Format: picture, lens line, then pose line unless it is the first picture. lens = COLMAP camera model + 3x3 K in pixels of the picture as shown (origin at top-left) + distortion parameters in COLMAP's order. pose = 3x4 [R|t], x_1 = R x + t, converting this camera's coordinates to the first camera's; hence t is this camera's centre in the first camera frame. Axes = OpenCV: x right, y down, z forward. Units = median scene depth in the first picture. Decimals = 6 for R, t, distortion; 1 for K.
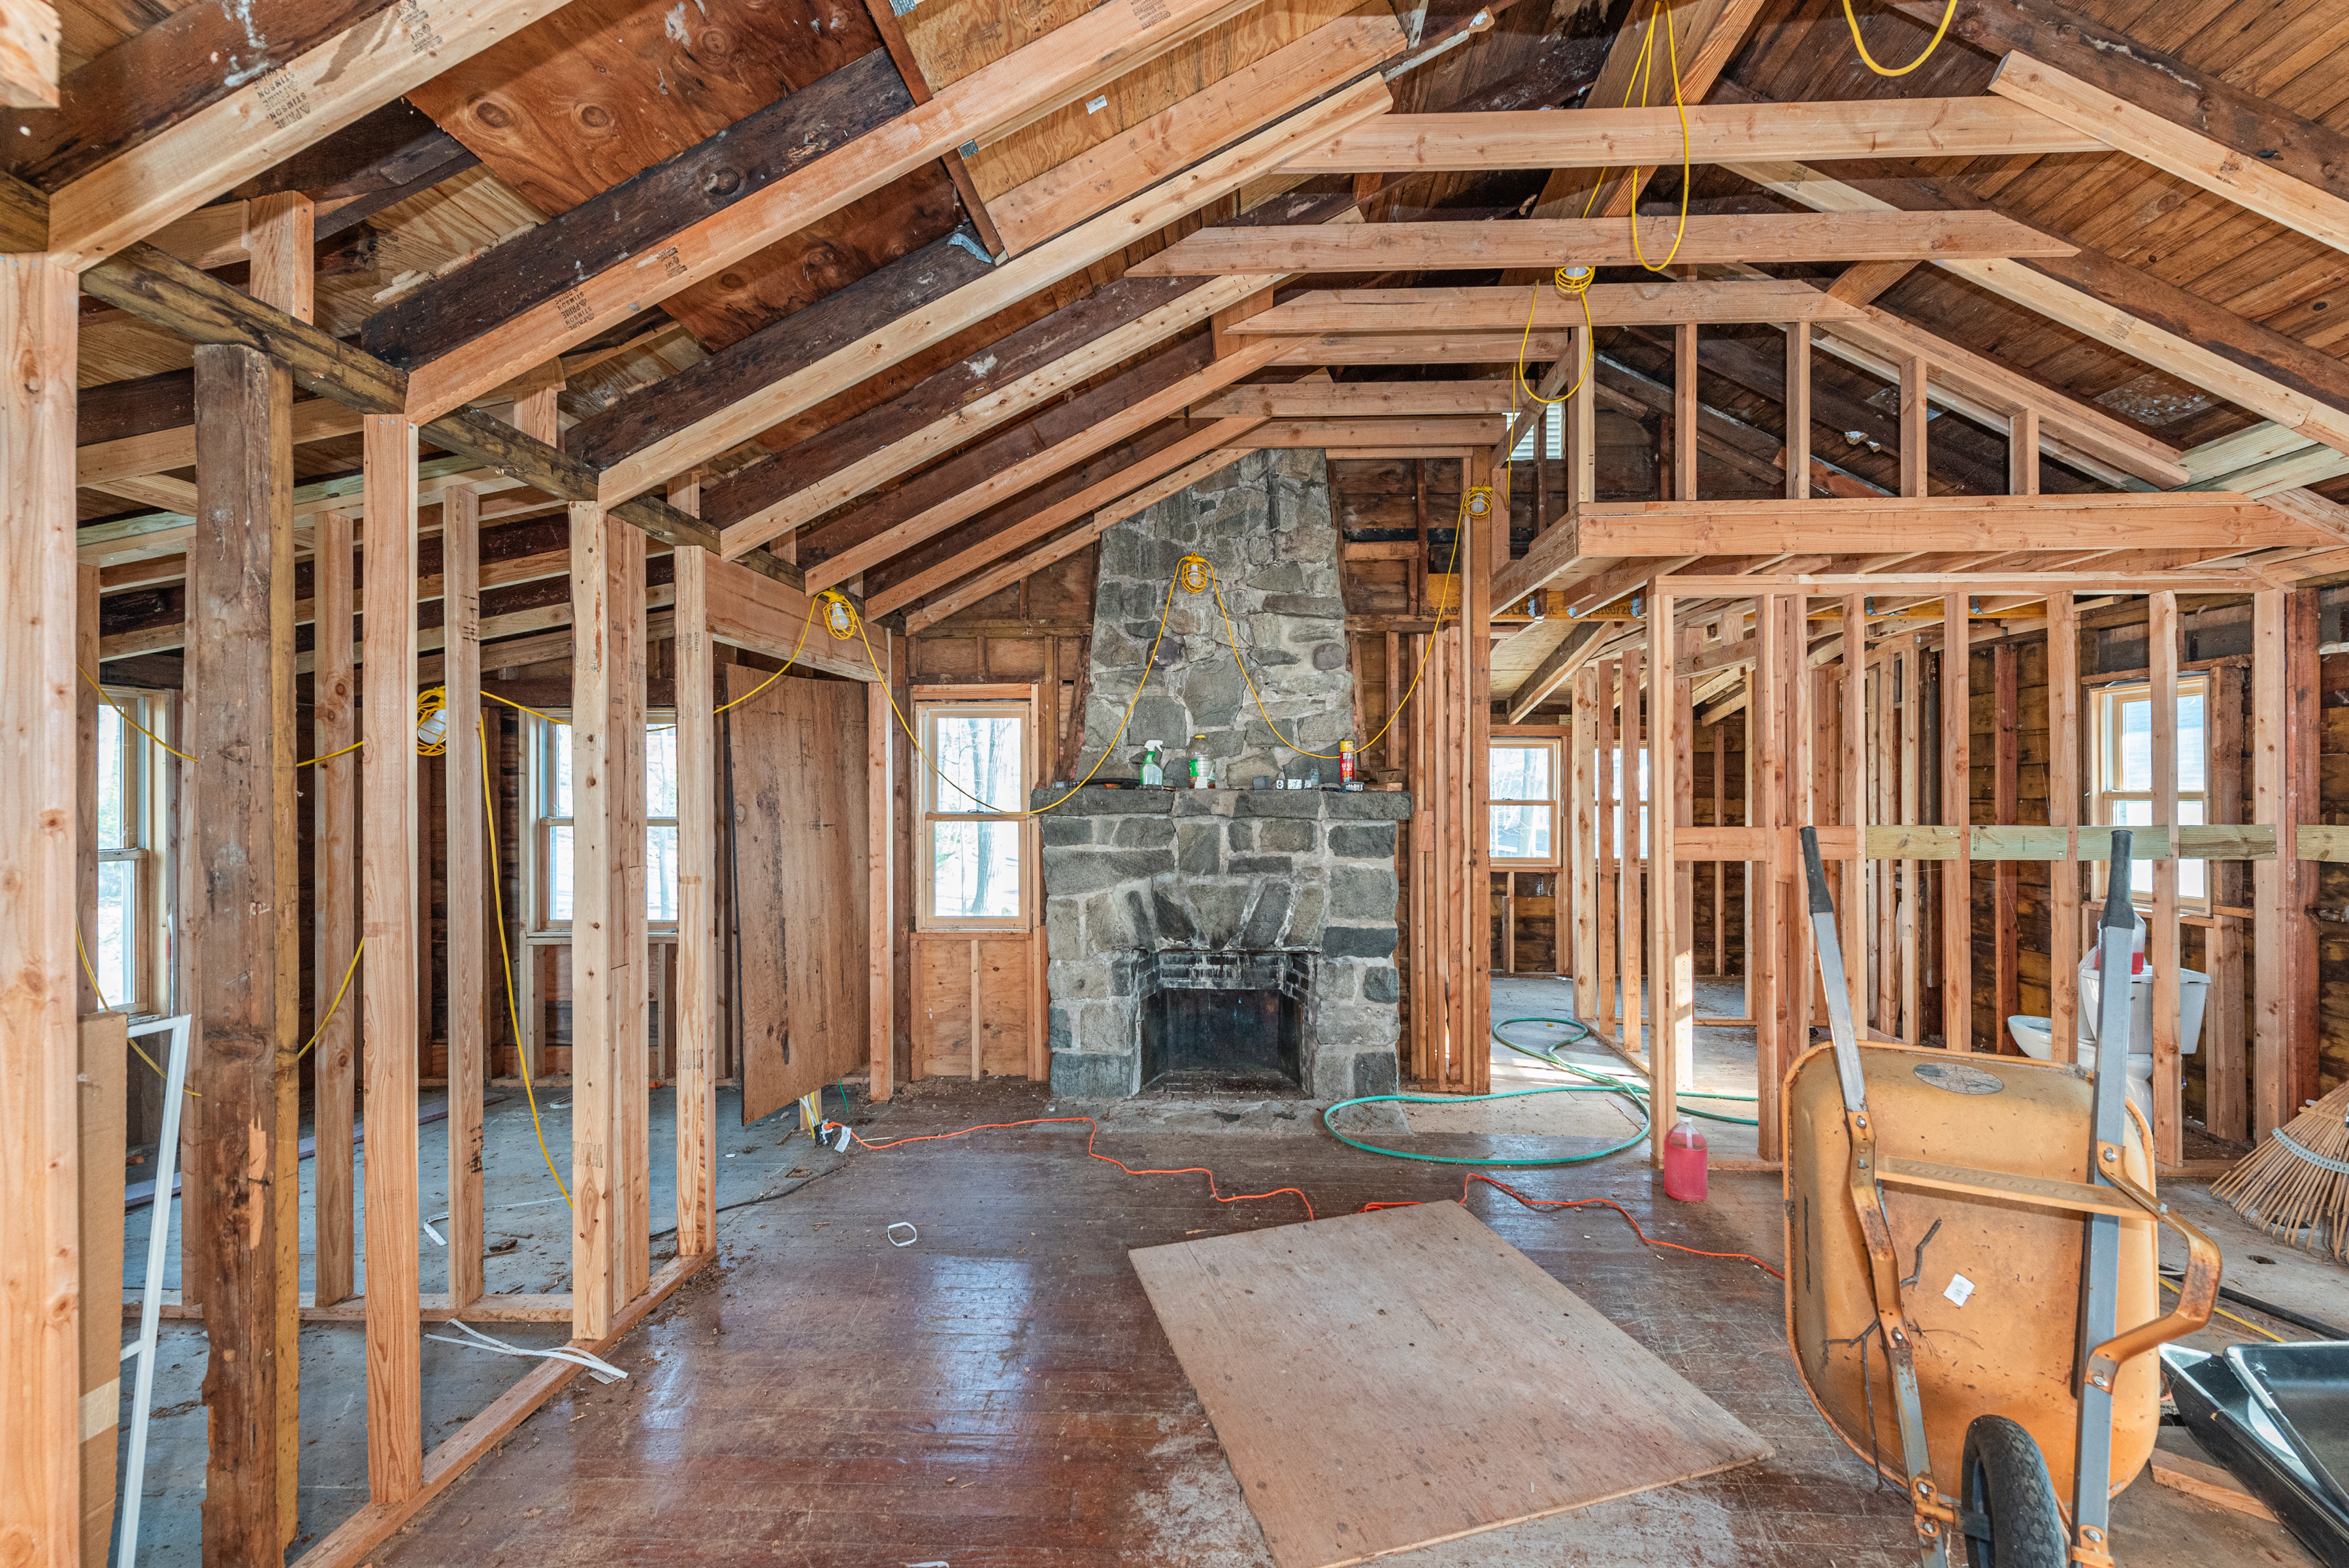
lens RADIAL K [[947.8, 0, 1223.7], [0, 947.8, 788.1], [0, 0, 1]] dist [-0.000391, -0.000482]
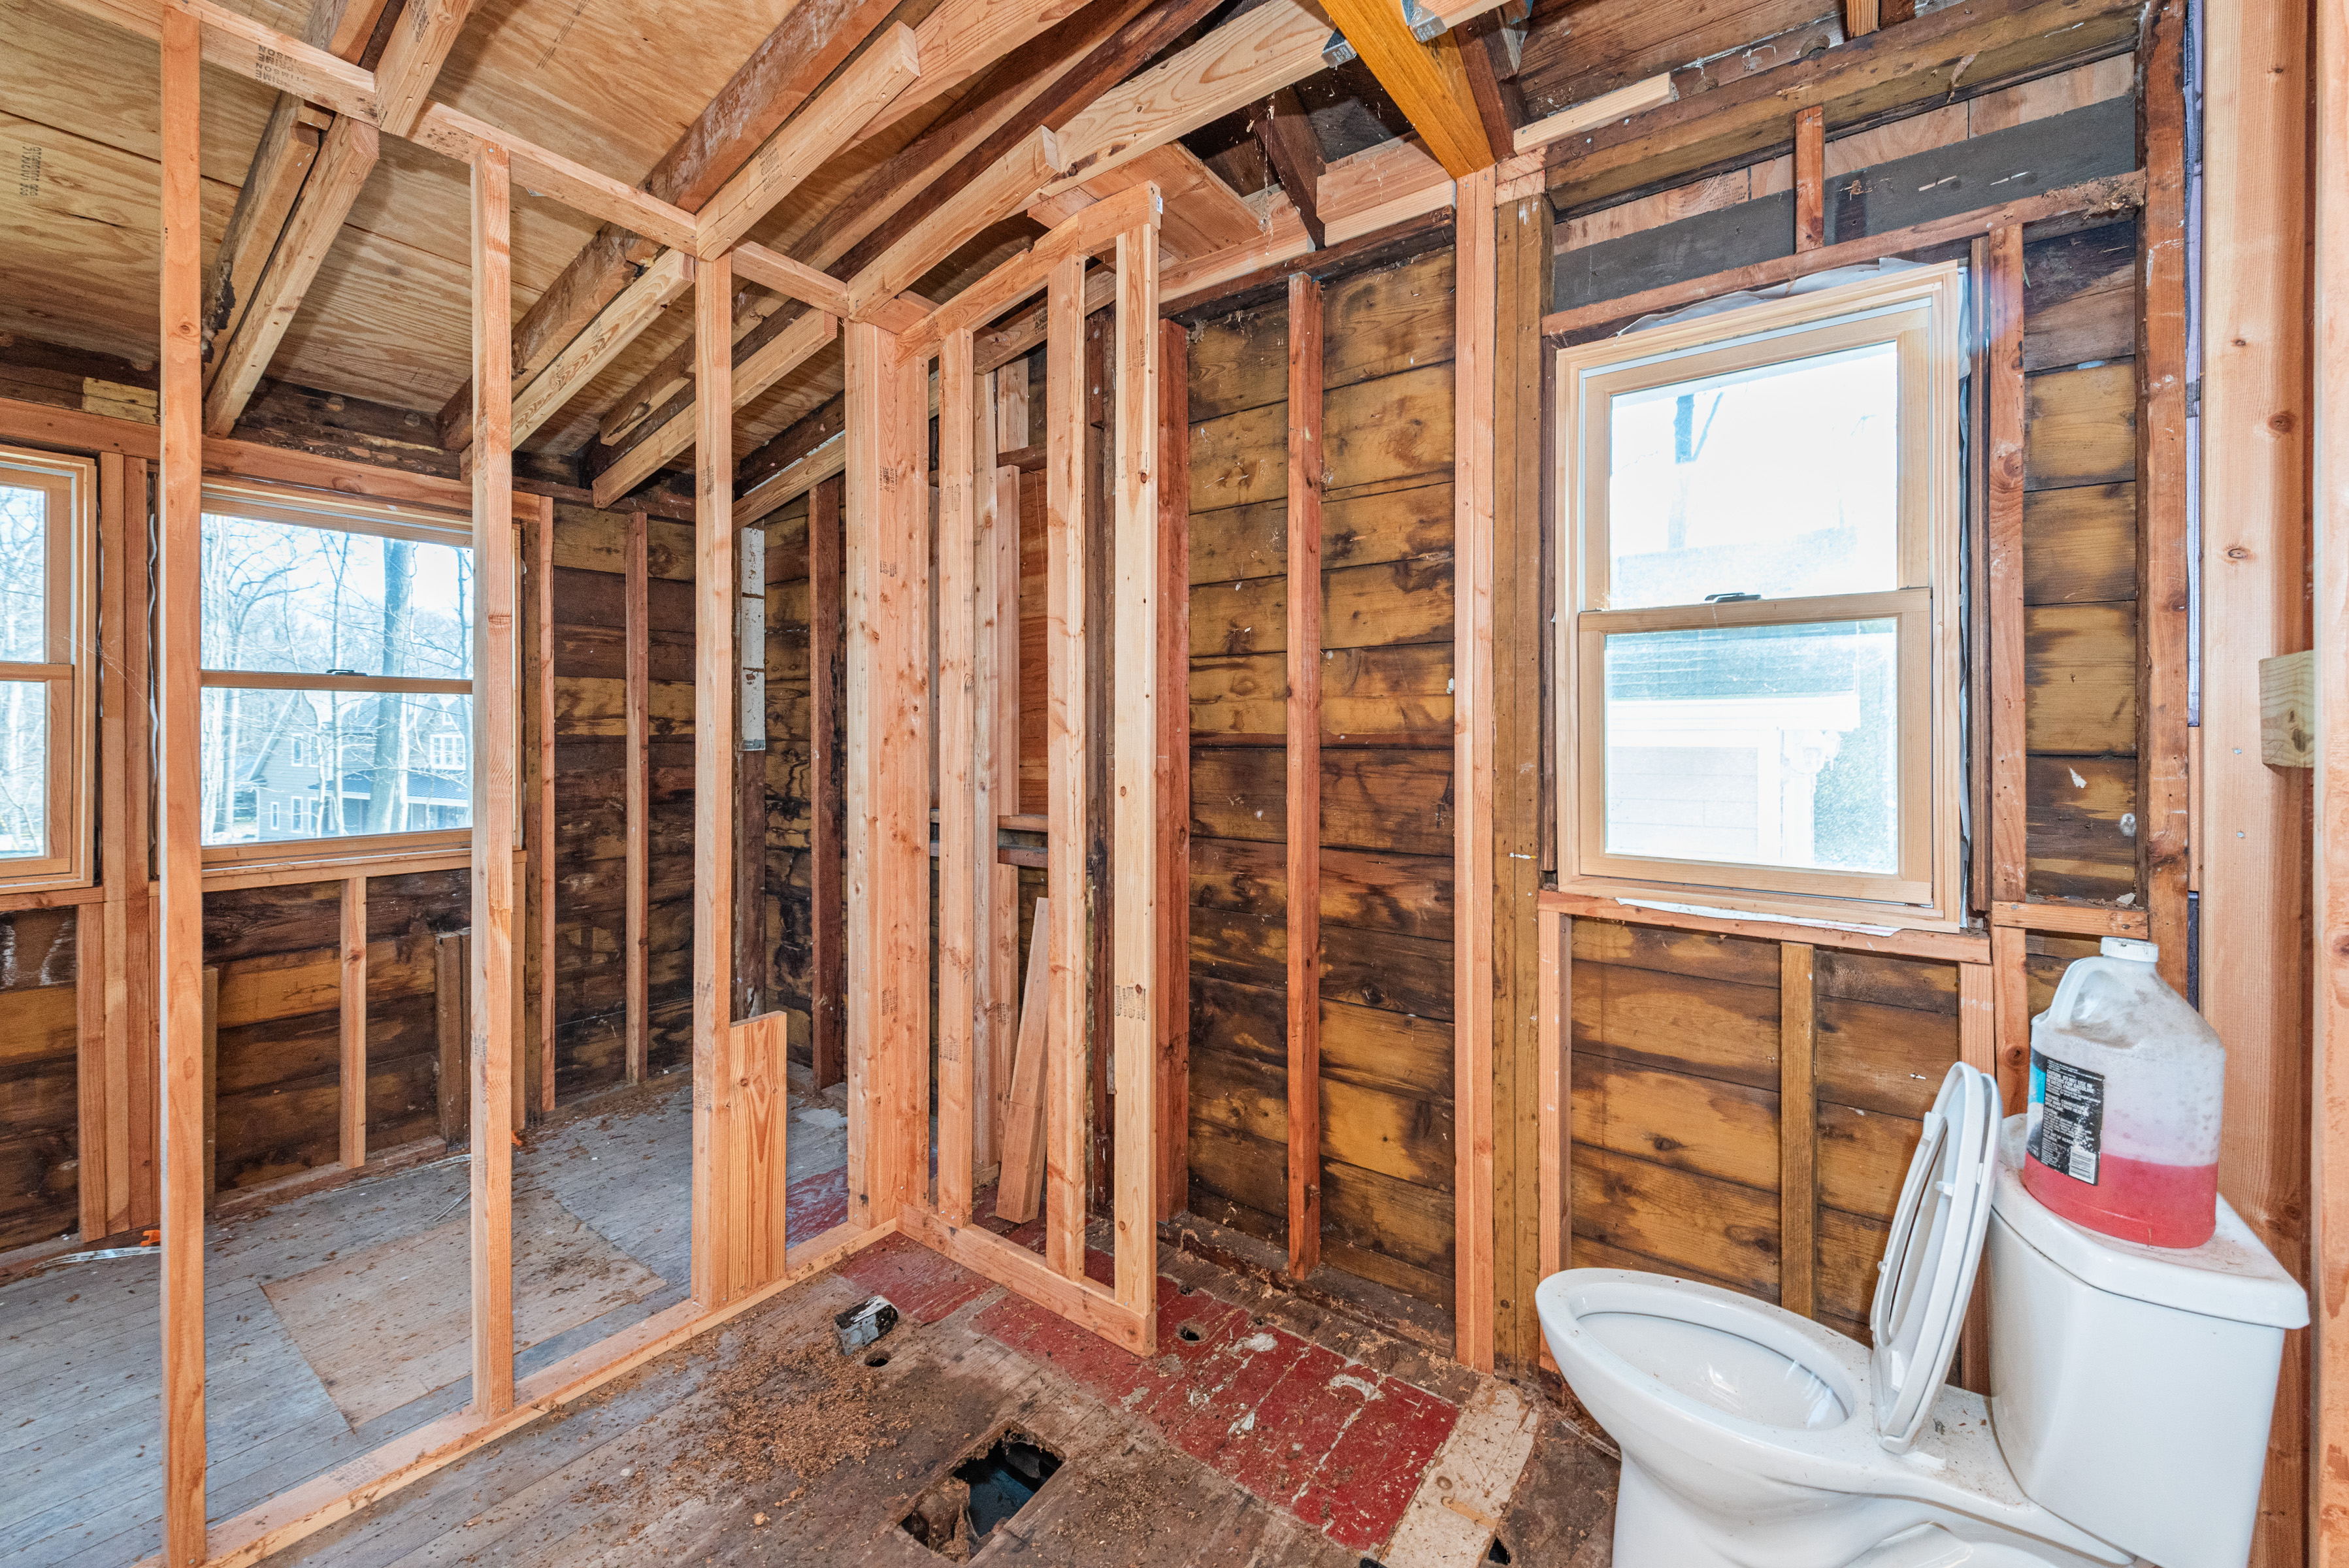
lens RADIAL K [[960.0, 0, 1129.0], [0, 960.0, 726.4], [0, 0, 1]] dist [-0.000645, -0.000675]
pose [[0.595761, 0.001528, 0.803160, 0.486122], [-0.002309, 0.999997, -0.000190, 0.052145], [-0.803158, -0.001741, 0.595763, 0.889550]]
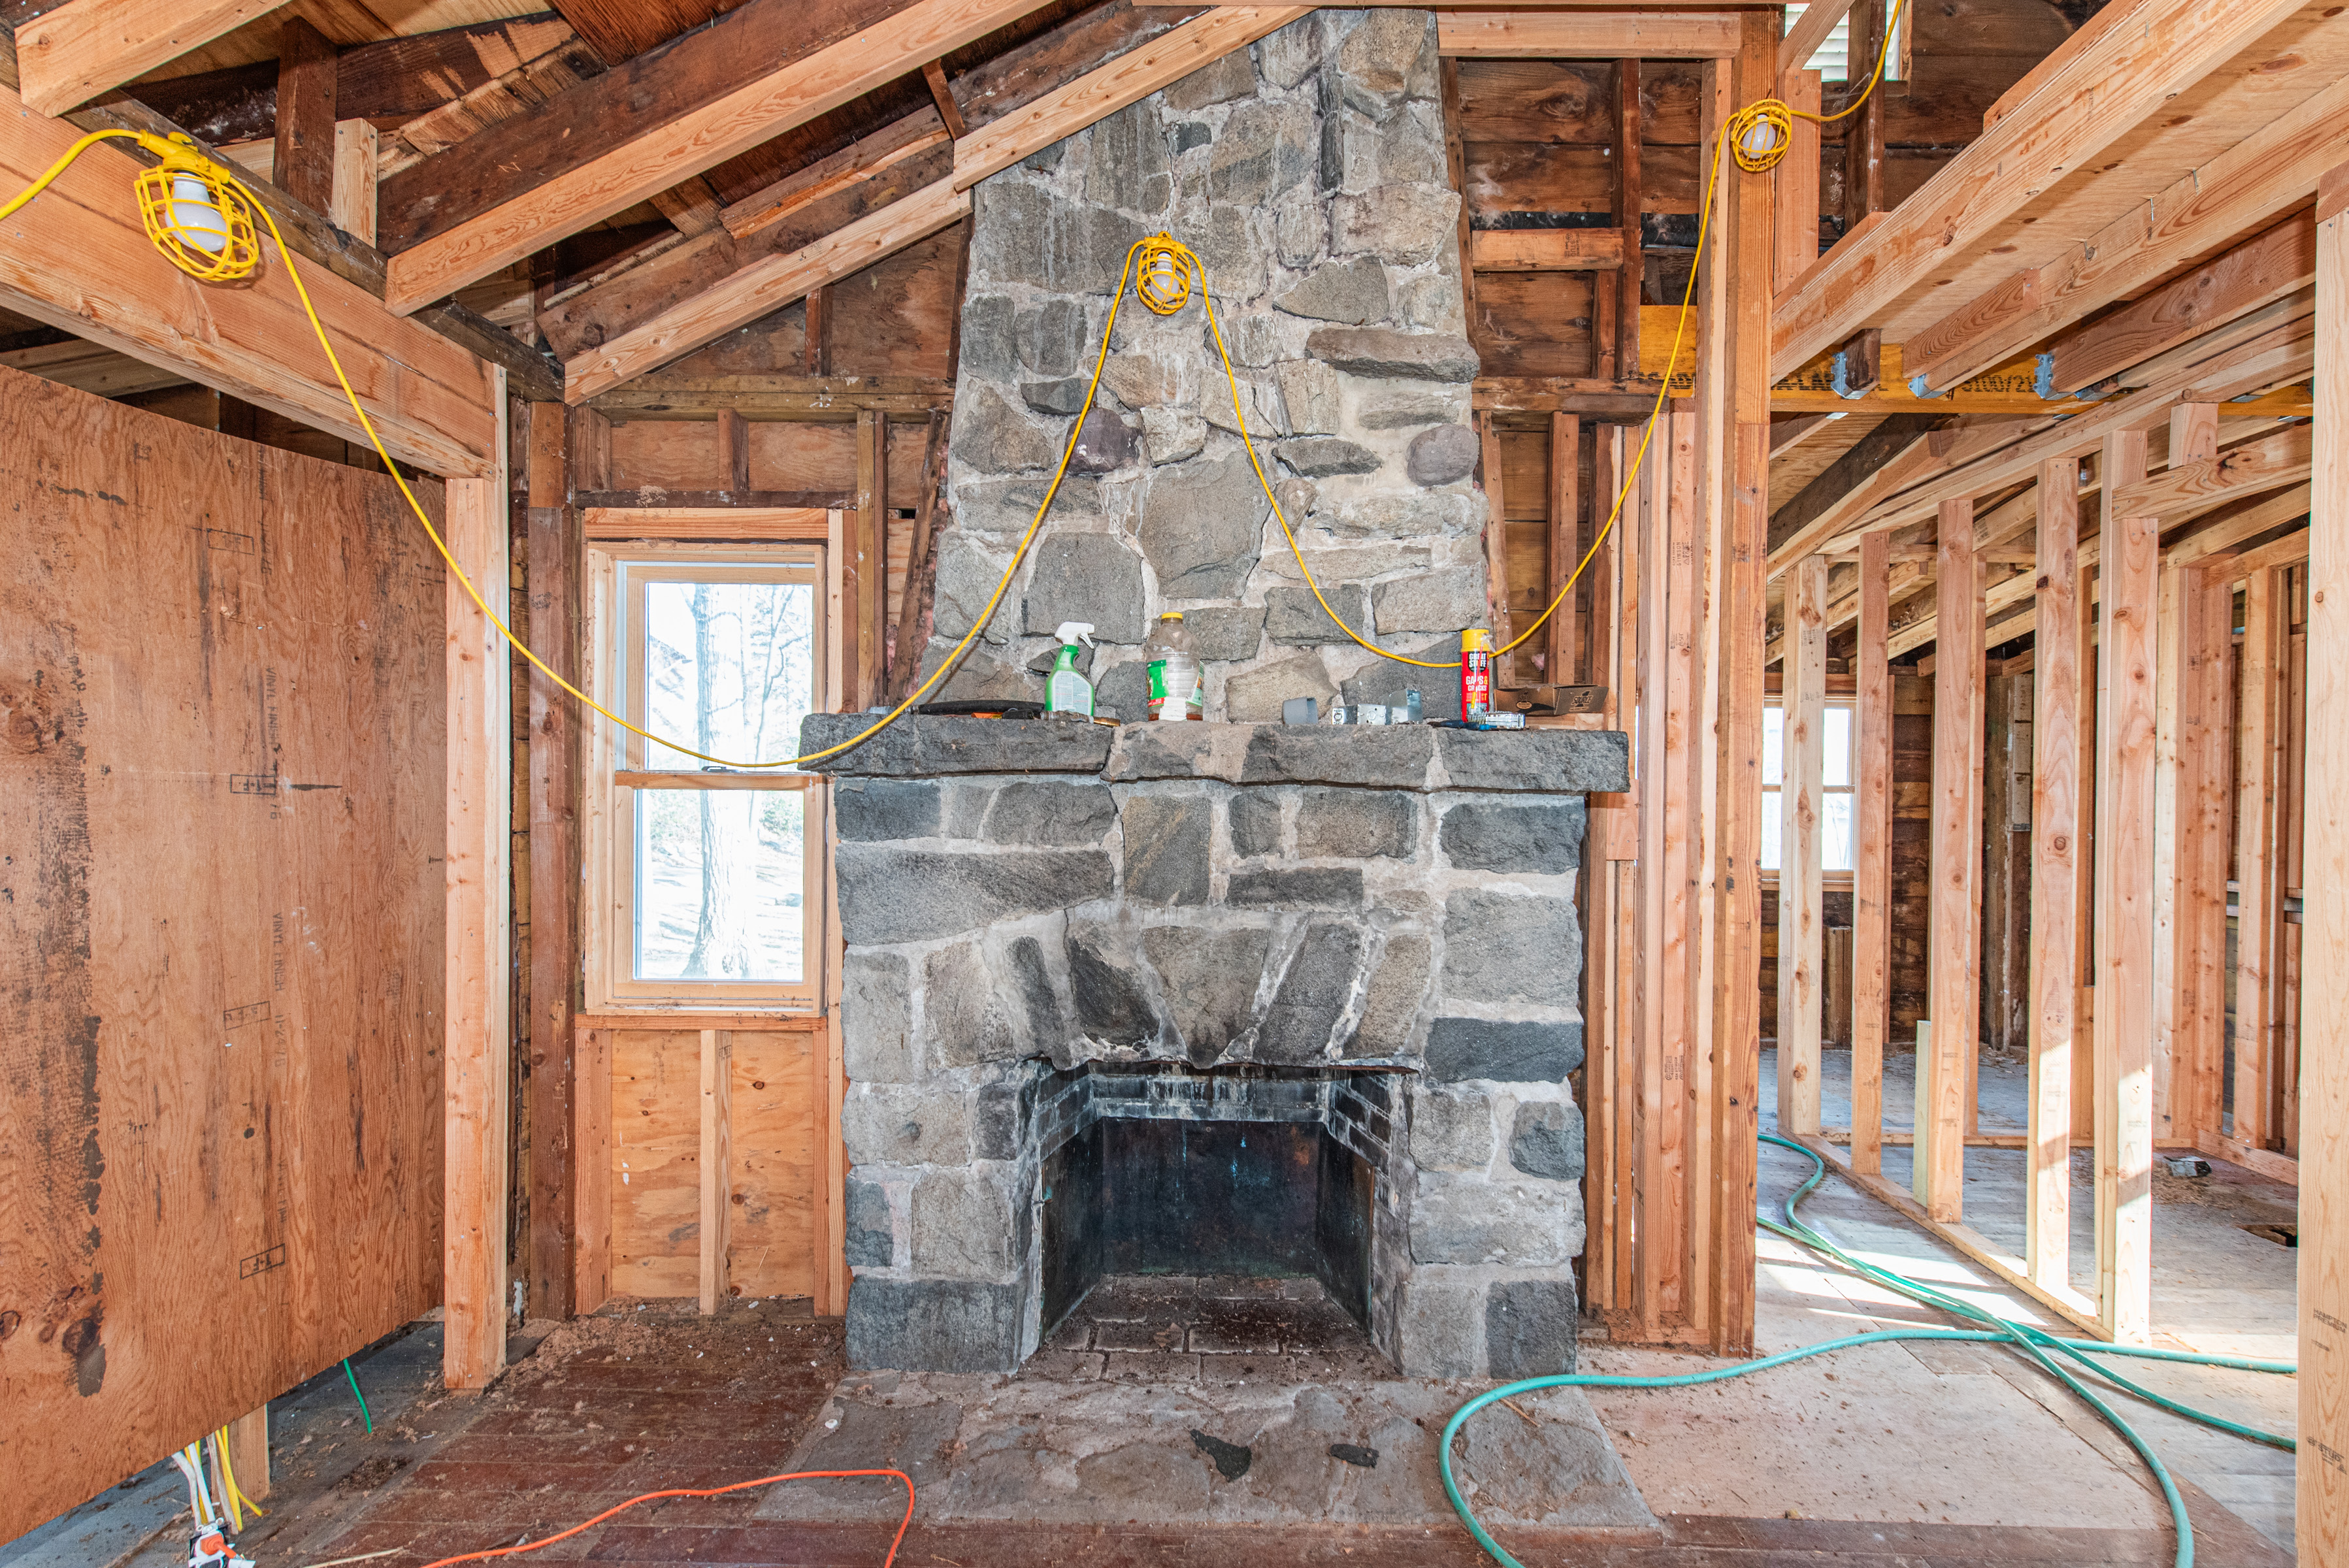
lens RADIAL K [[983.3, 0, 1237.9], [0, 983.3, 797.0], [0, 0, 1]] dist [0.020055, -0.011521]
pose [[0.999314, 0.012801, 0.034759, -0.007860], [-0.013281, 0.999819, 0.013616, 0.029830], [-0.034578, -0.014069, 0.999303, 0.496710]]
